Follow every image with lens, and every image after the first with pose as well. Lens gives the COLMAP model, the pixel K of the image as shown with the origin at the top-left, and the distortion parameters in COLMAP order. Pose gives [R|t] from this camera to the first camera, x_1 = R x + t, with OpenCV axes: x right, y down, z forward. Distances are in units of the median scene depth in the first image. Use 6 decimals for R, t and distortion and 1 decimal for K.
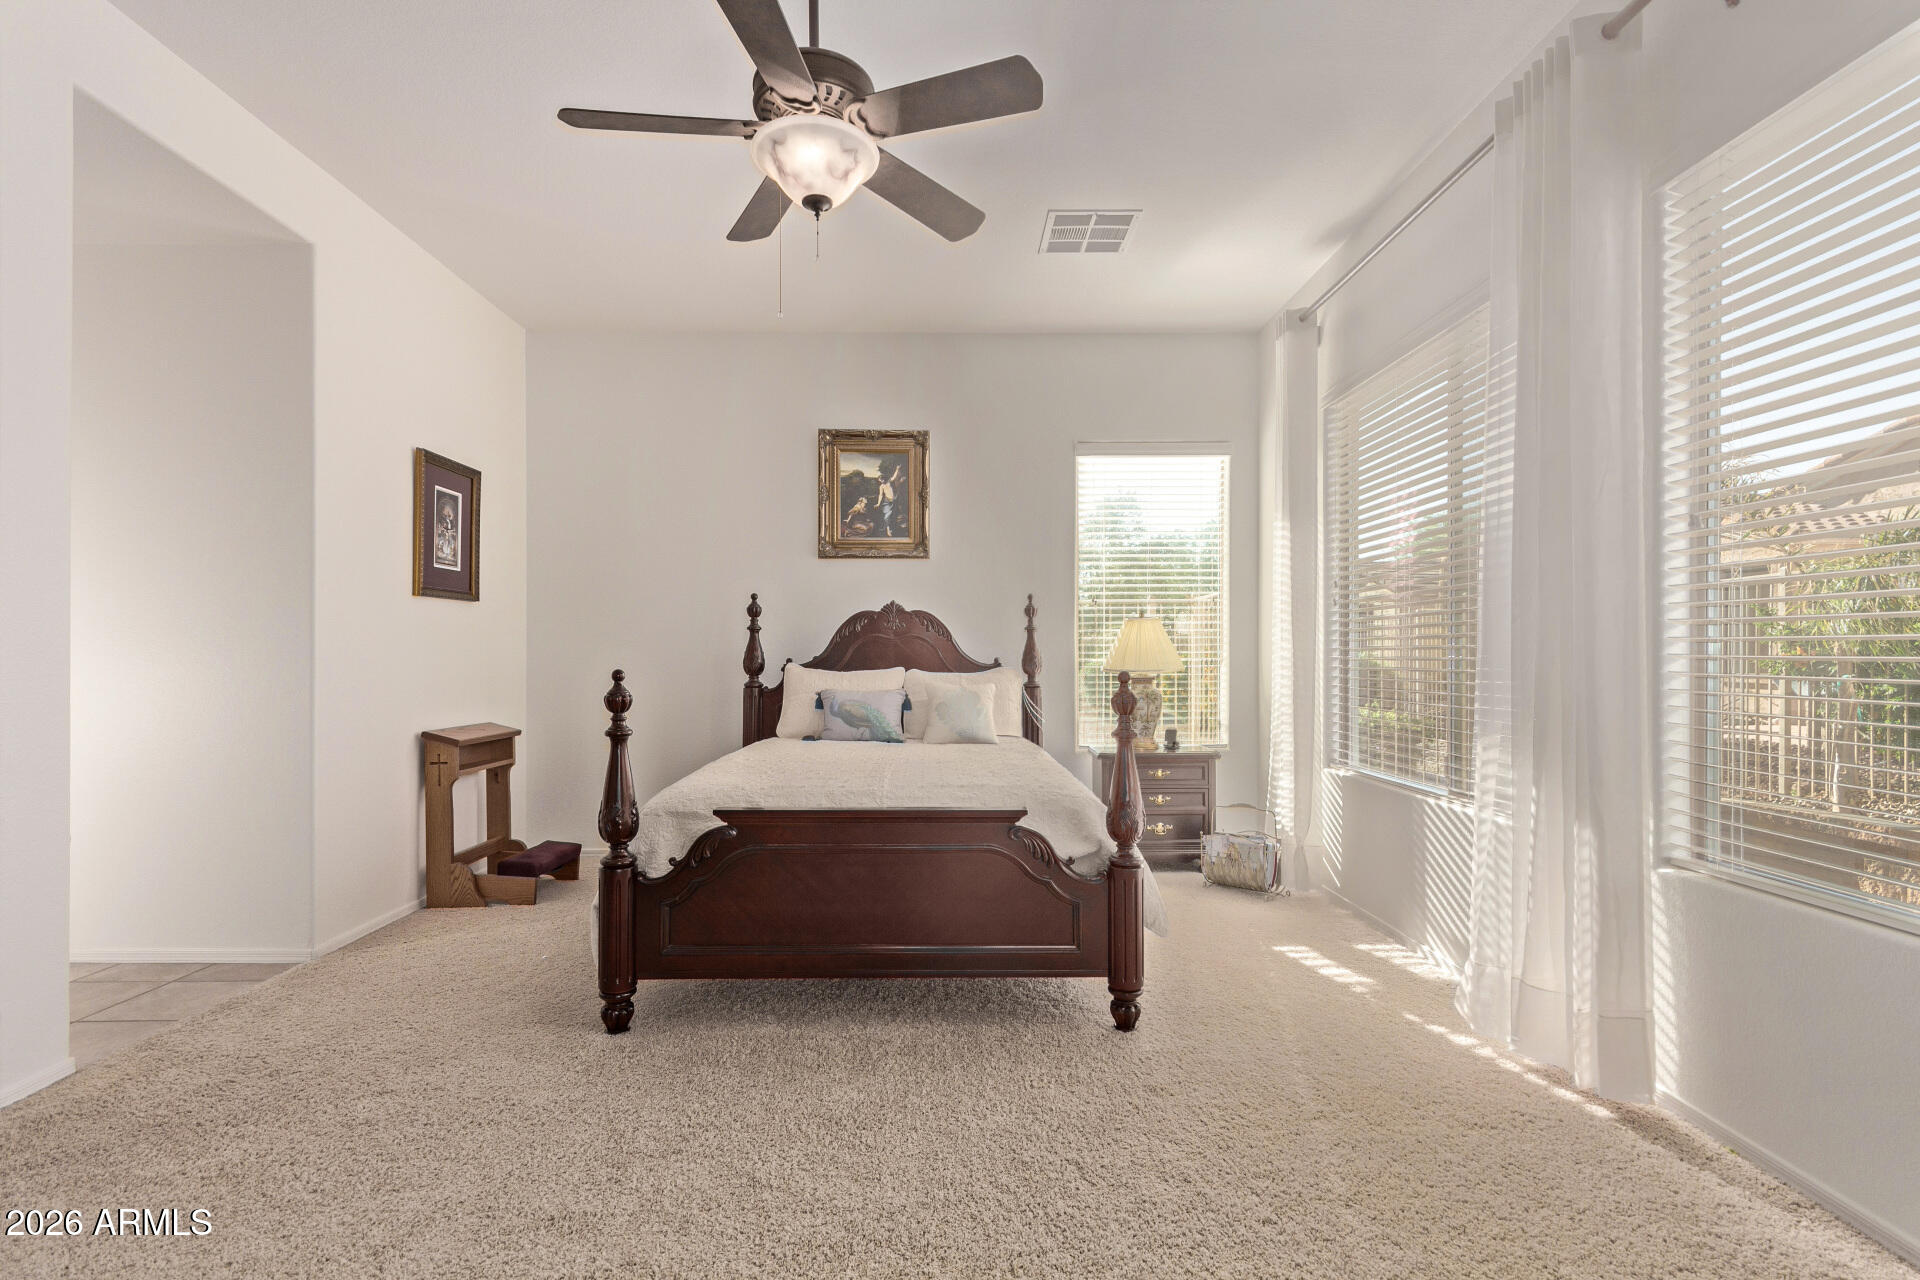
lens RADIAL K [[888.3, 0, 957.0], [0, 888.3, 648.4], [0, 0, 1]] dist [0.002046, 0.001981]
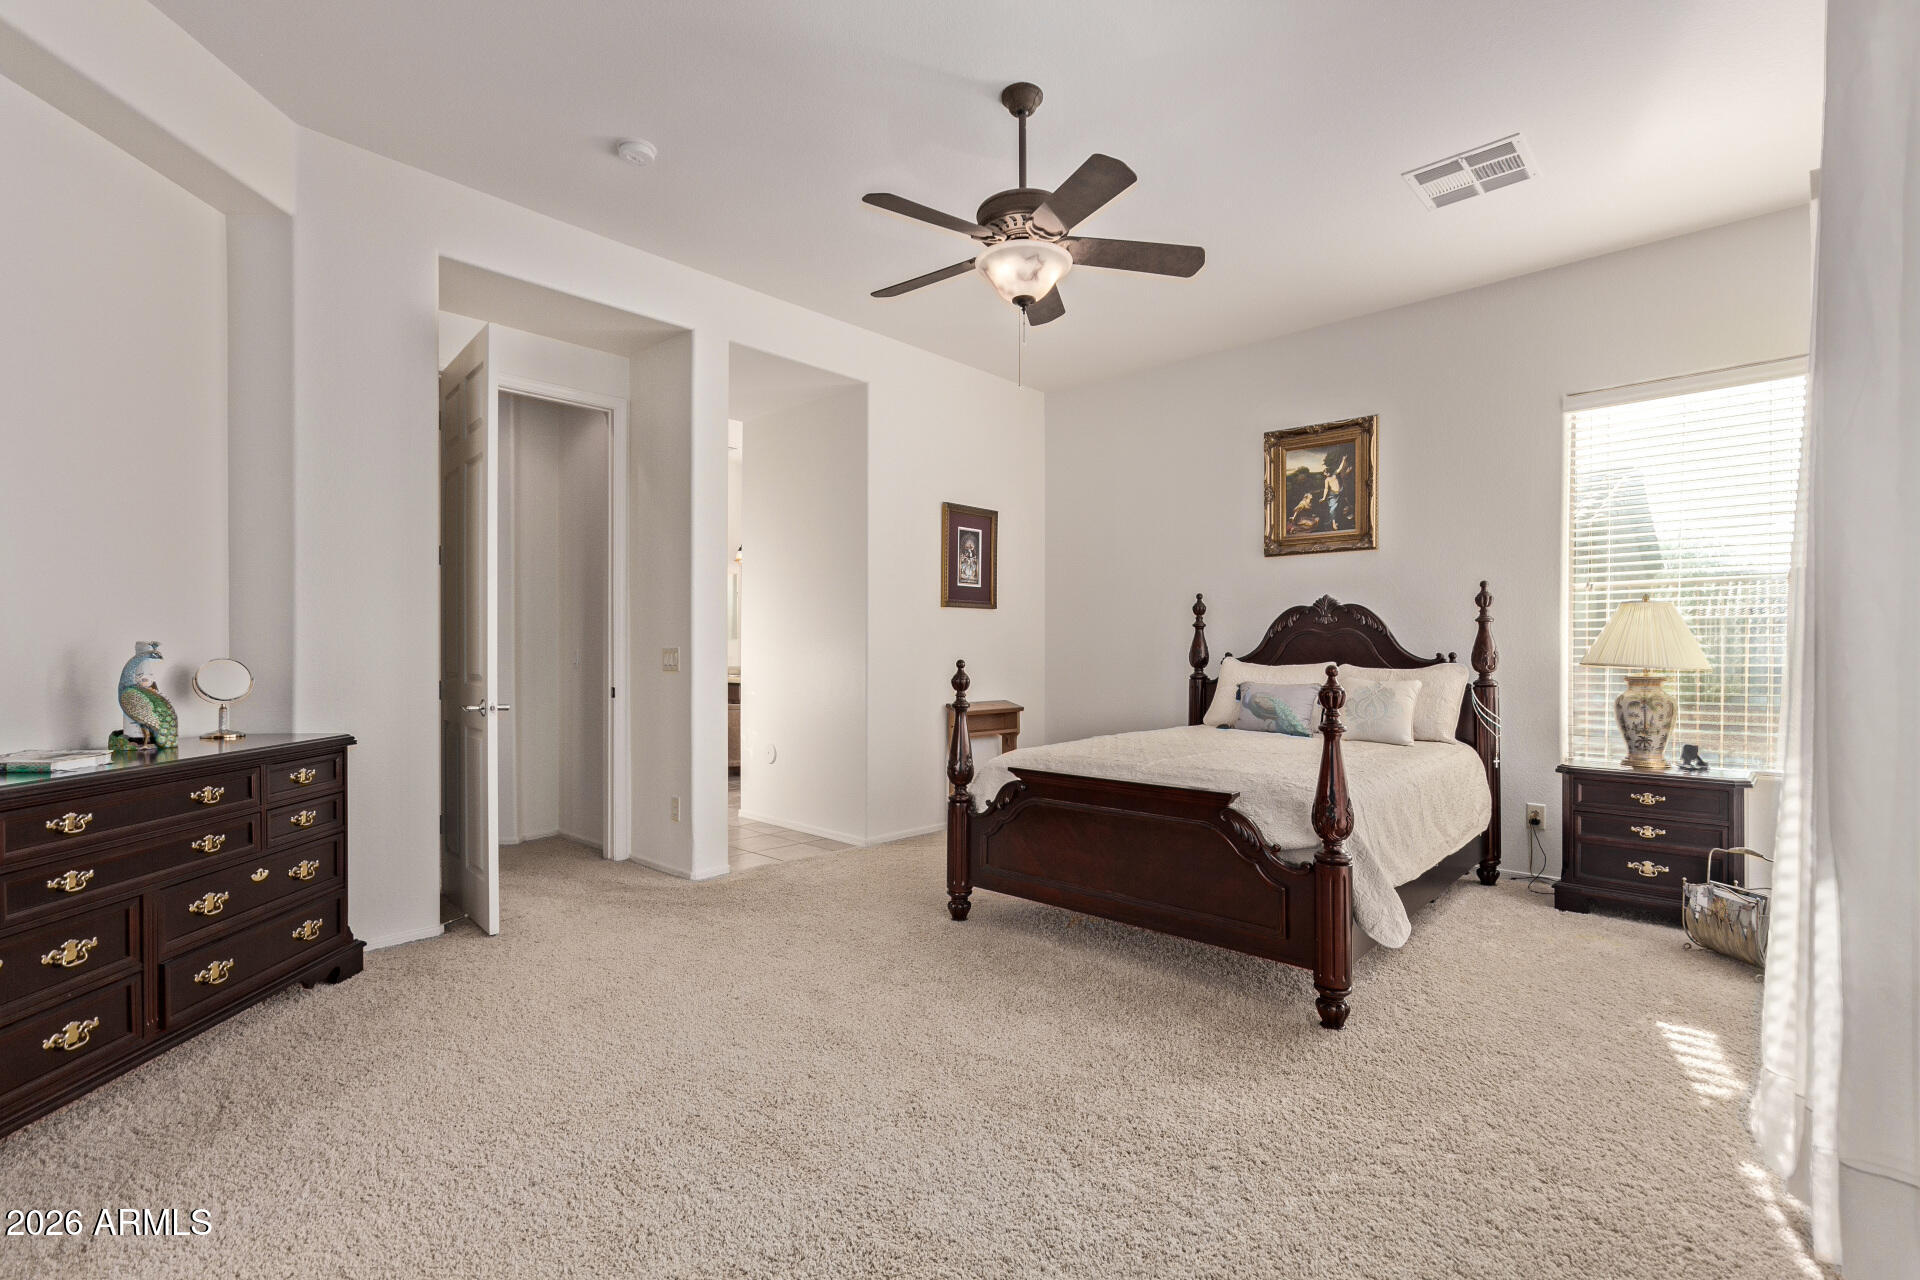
lens RADIAL K [[888.3, 0, 959.6], [0, 888.3, 643.6], [0, 0, 1]] dist [0.002046, 0.001981]
pose [[0.718729, -0.002248, -0.695287, 0.337373], [0.003018, 0.999995, -0.000112, -0.000527], [0.695284, -0.002018, 0.718733, 0.001189]]
